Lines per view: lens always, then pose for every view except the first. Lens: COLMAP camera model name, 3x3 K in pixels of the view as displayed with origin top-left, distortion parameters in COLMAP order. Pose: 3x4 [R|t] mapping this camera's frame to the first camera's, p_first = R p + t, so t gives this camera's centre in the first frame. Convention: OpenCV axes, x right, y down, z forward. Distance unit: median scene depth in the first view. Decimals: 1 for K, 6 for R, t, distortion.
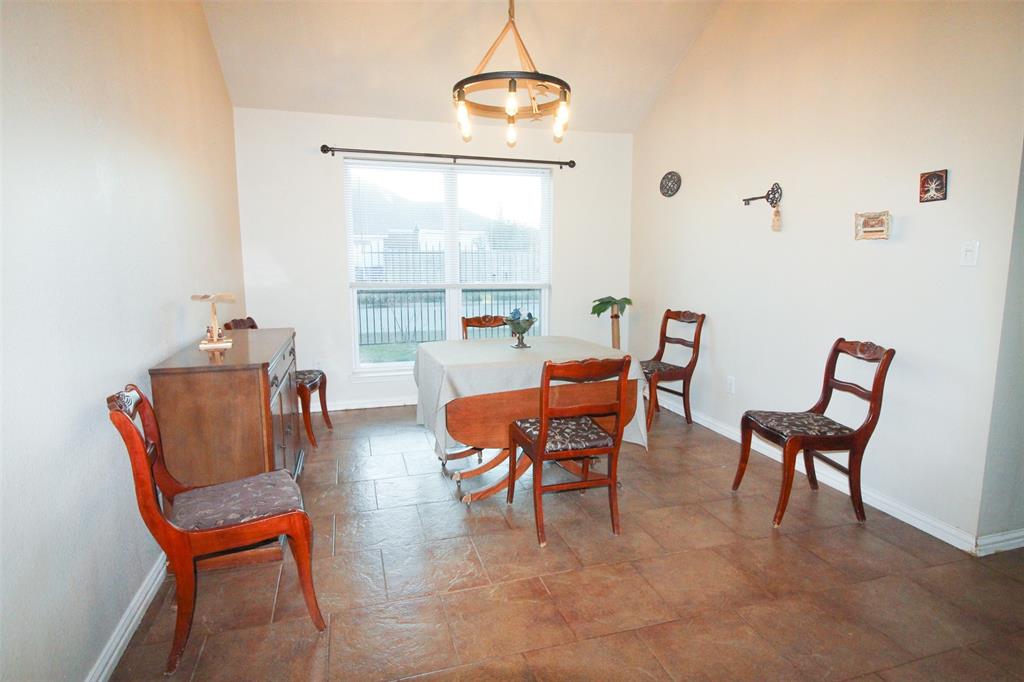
lens RADIAL K [[562.2, 0, 512.2], [0, 562.2, 343.4], [0, 0, 1]] dist [-0.001402, -0.000482]
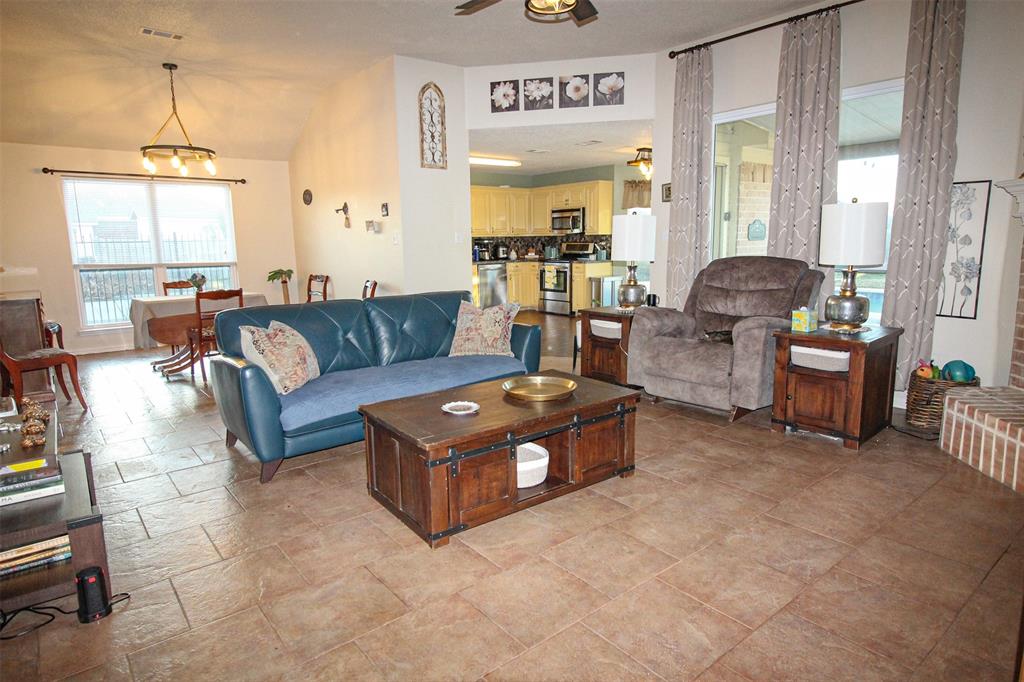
lens RADIAL K [[593.8, 0, 514.4], [0, 593.8, 334.9], [0, 0, 1]] dist [0.002816, 0.000610]
pose [[0.925005, -0.073884, 0.372703, 0.214950], [0.073108, 0.997192, 0.016238, 0.164470], [-0.372856, 0.012227, 0.927809, -1.036473]]
